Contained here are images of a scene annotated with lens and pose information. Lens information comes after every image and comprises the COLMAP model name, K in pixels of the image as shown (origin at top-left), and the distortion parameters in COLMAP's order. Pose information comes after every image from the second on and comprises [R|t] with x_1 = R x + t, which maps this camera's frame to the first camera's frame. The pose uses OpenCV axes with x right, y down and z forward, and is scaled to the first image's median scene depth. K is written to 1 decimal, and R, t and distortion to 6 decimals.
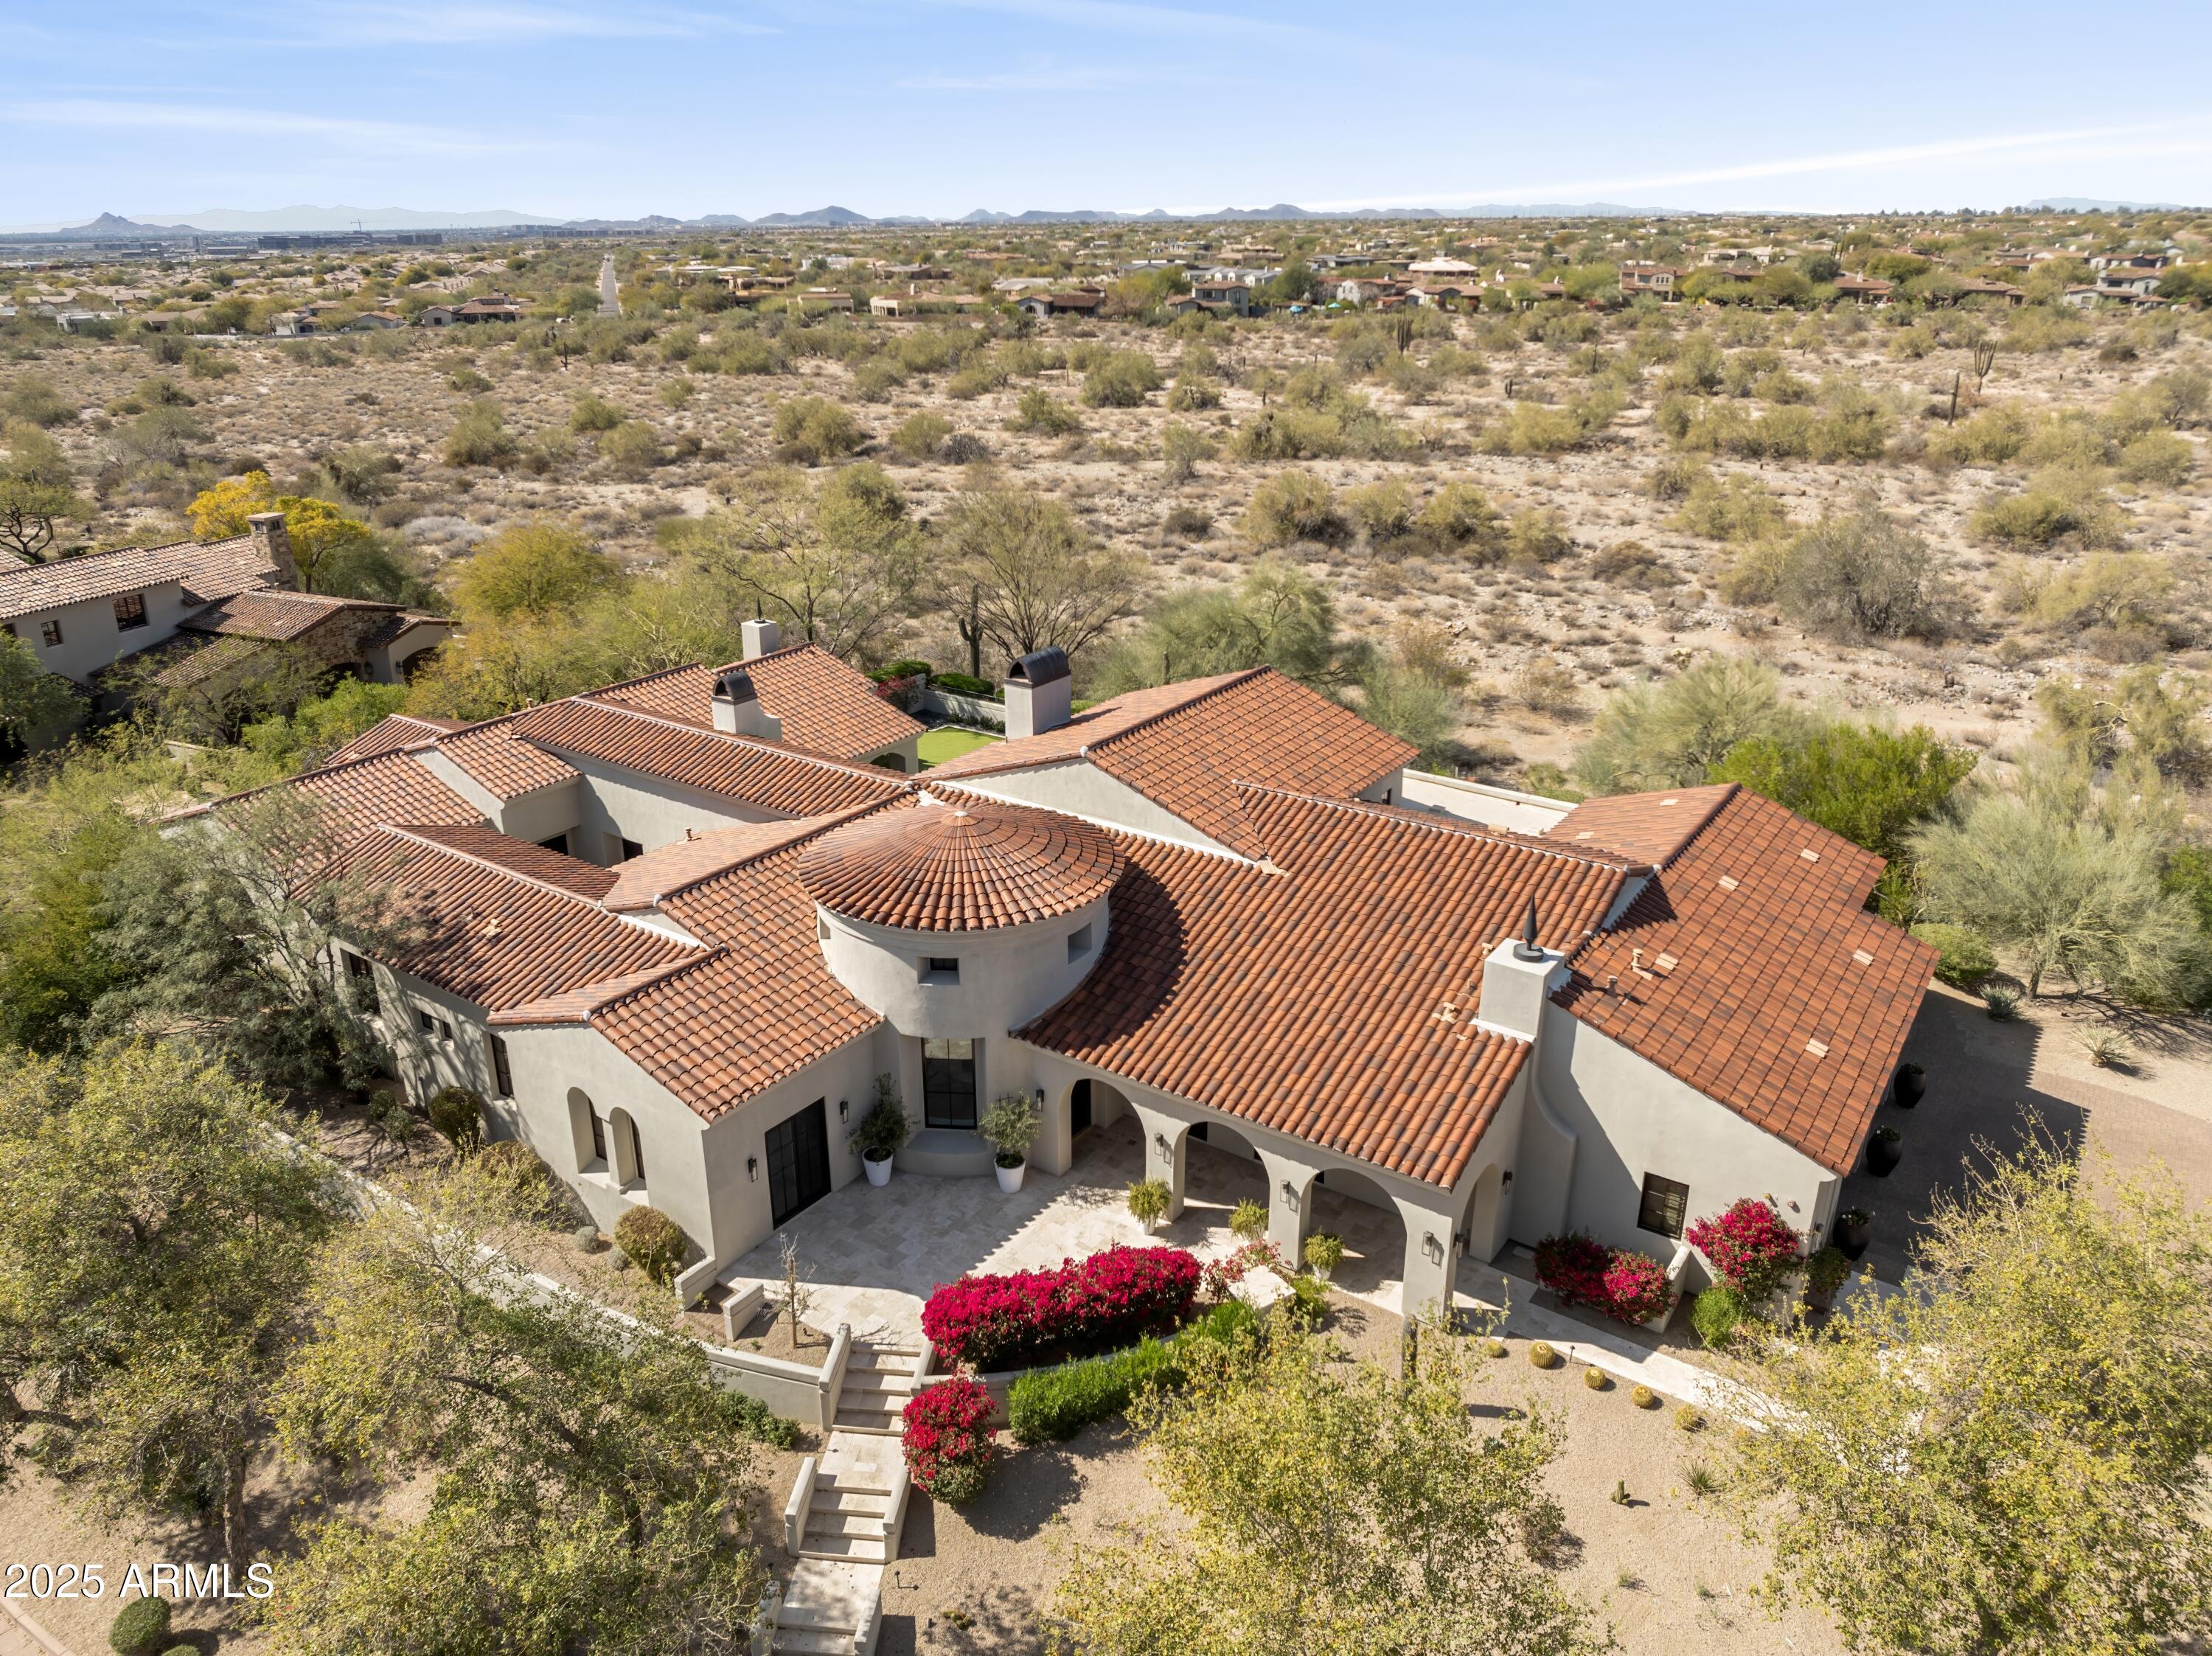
lens RADIAL K [[1571.5, 0, 1105.6], [0, 1571.5, 827.0], [0, 0, 1]] dist [-0.052003, 0.020442]
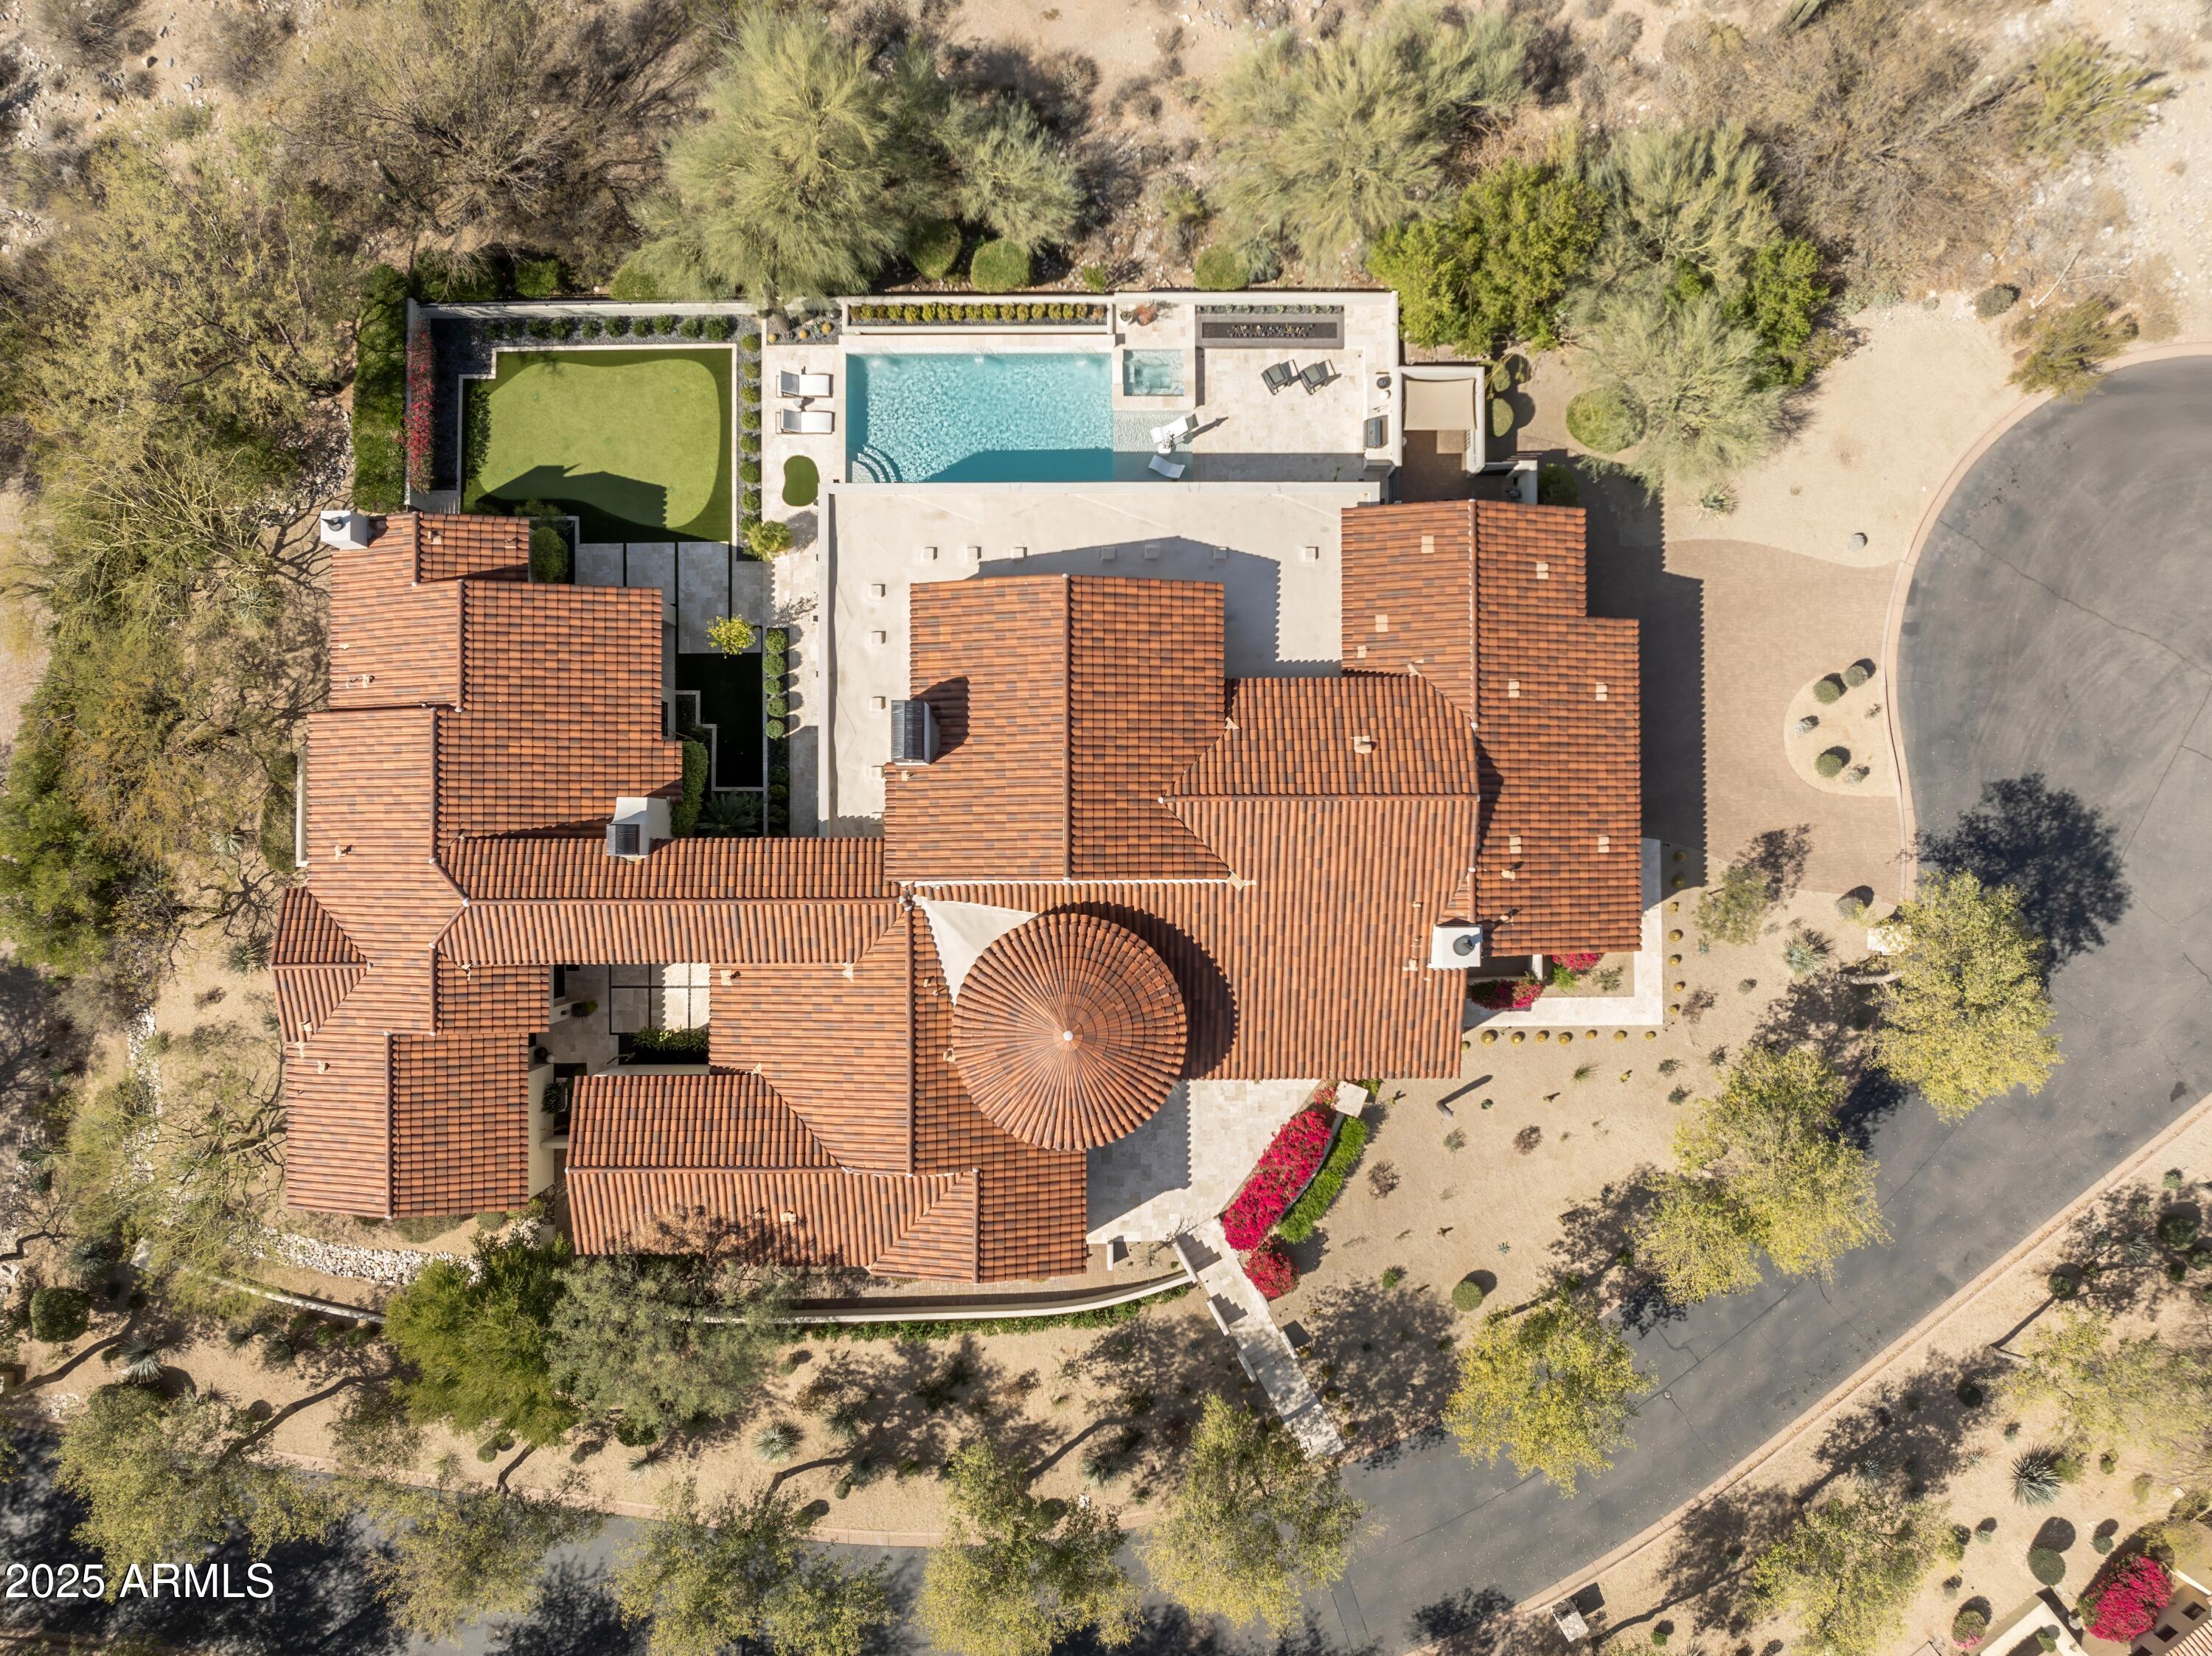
lens RADIAL K [[1571.5, 0, 1107.3], [0, 1571.5, 828.2], [0, 0, 1]] dist [-0.052003, 0.020442]
pose [[0.821895, -0.569630, 0.003278, 0.036510], [0.210263, 0.308718, 0.927622, -1.402646], [-0.529413, -0.761719, 0.373506, 0.646823]]
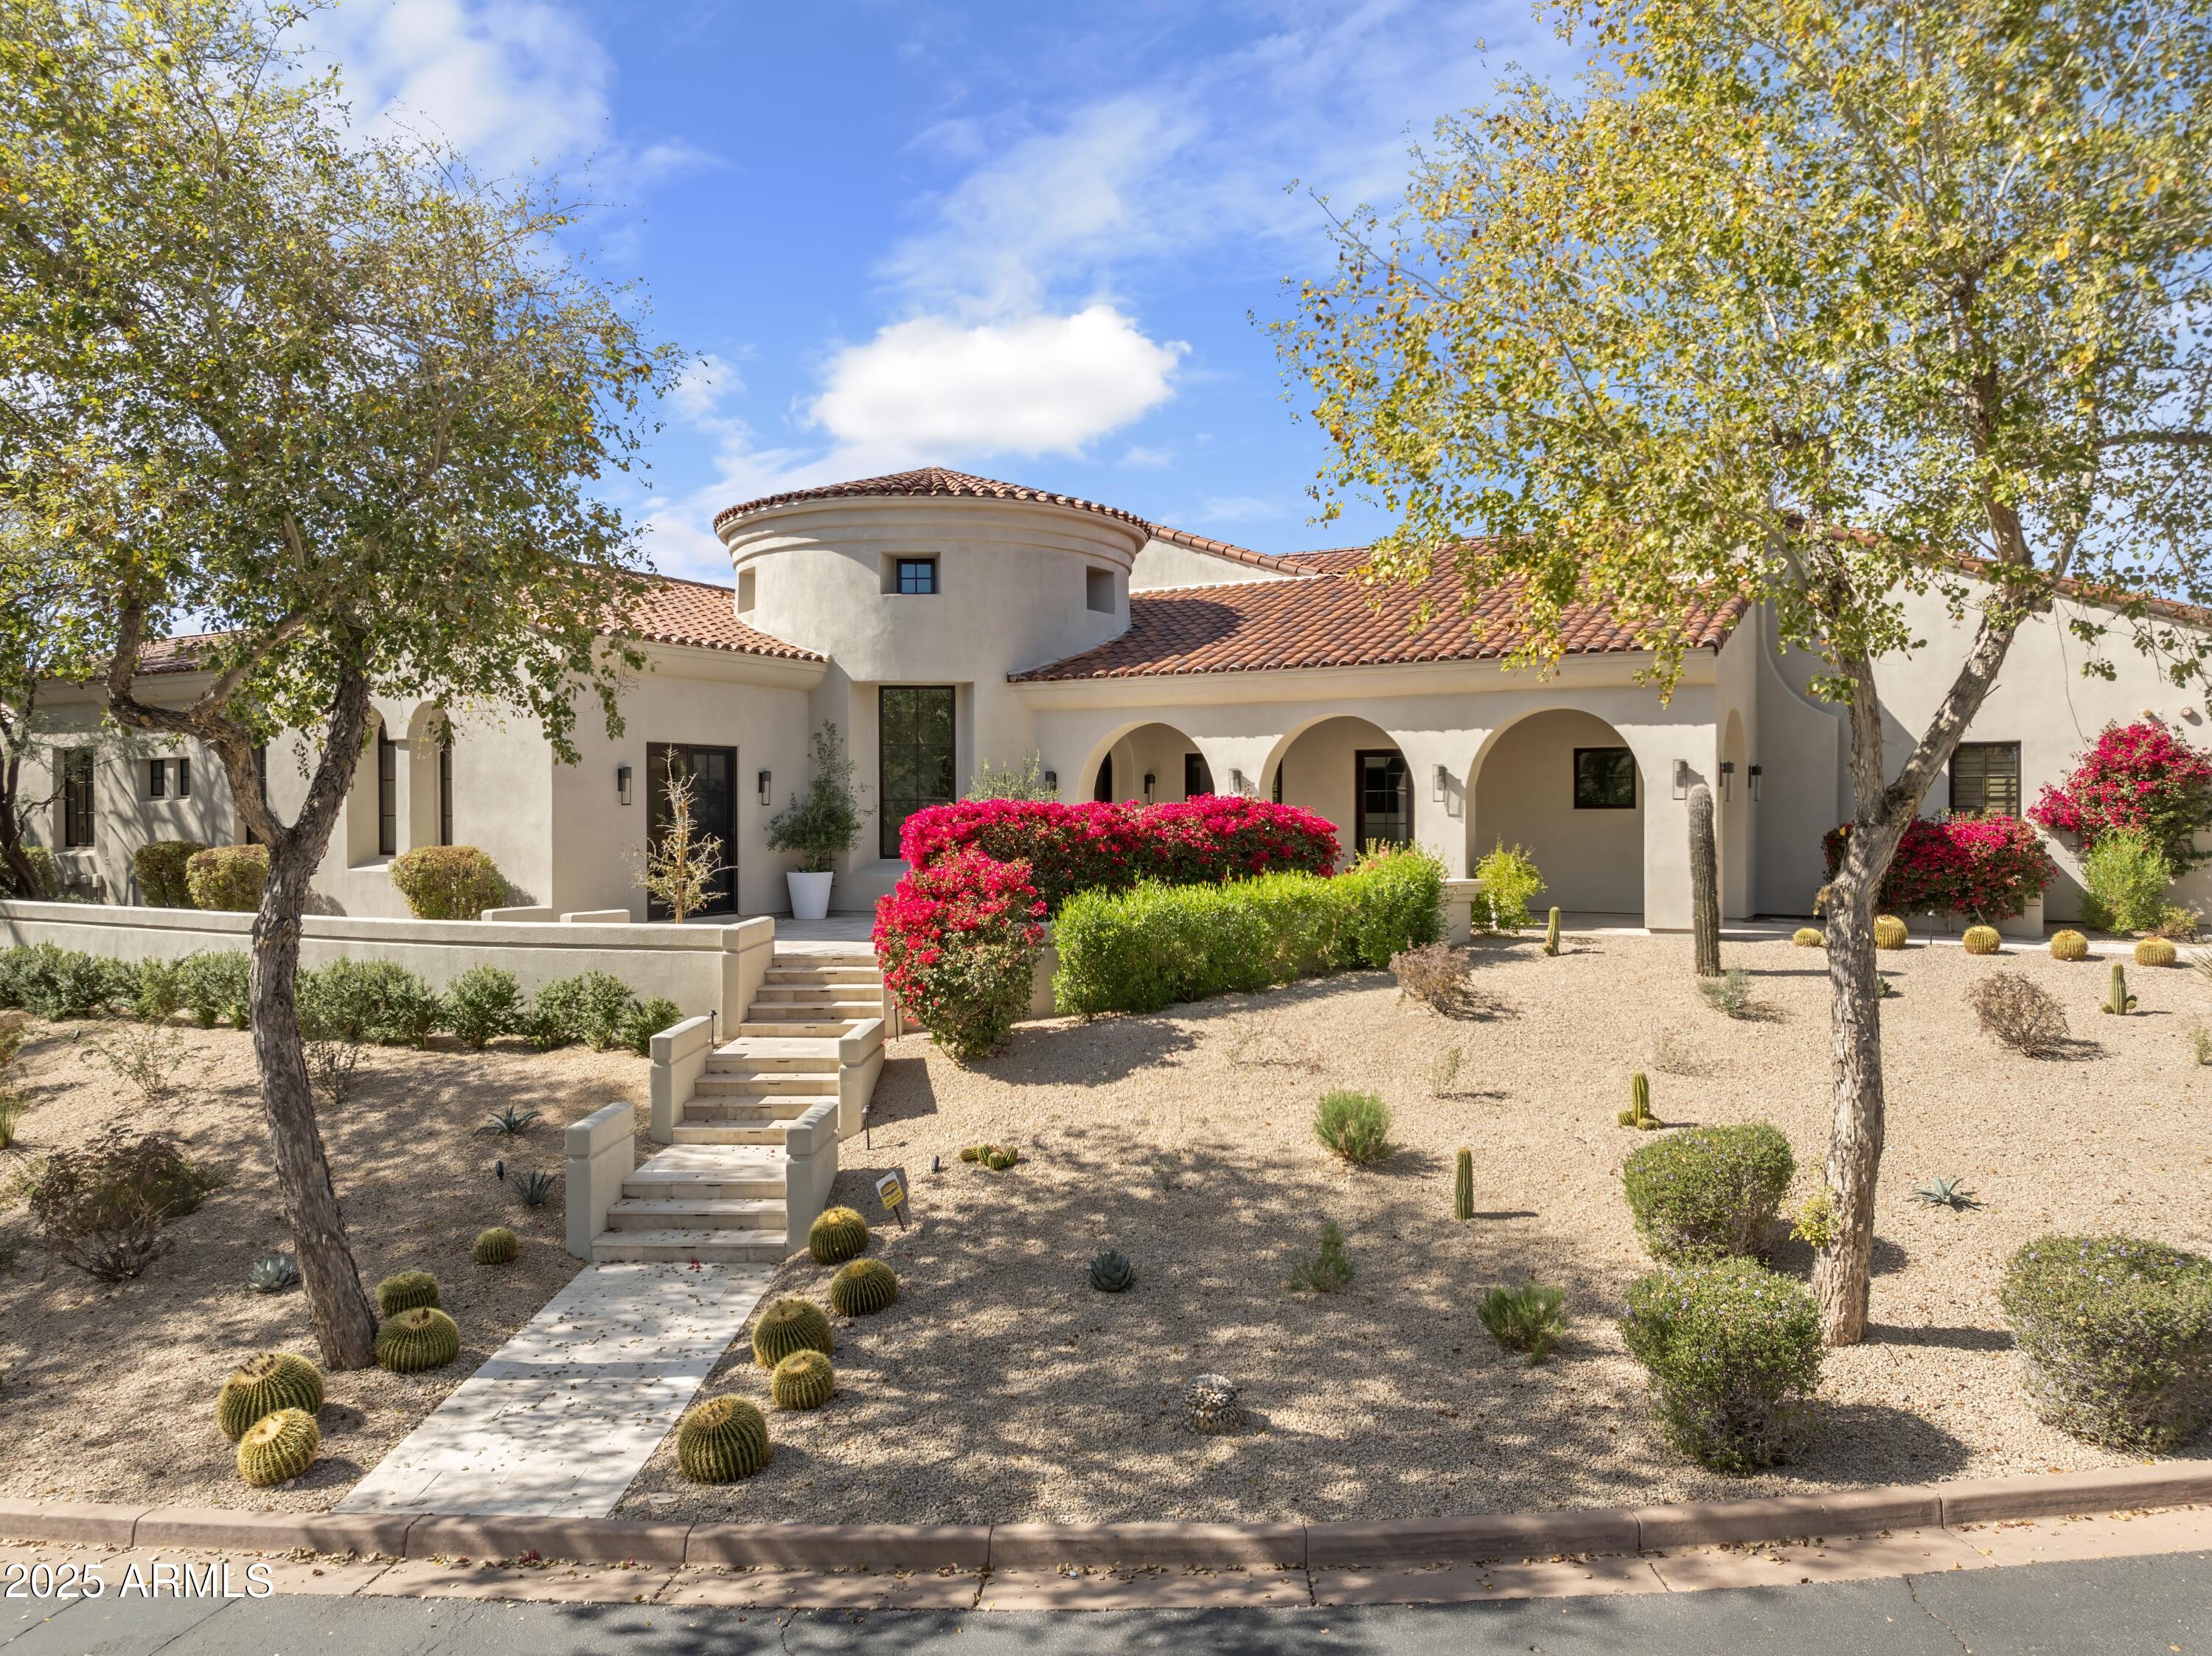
lens RADIAL K [[1571.5, 0, 1107.0], [0, 1571.5, 828.7], [0, 0, 1]] dist [-0.052003, 0.020442]
pose [[0.996784, -0.002953, 0.080084, -0.079641], [0.030872, 0.936339, -0.349738, 0.479114], [-0.073953, 0.351086, 0.933418, 0.393863]]
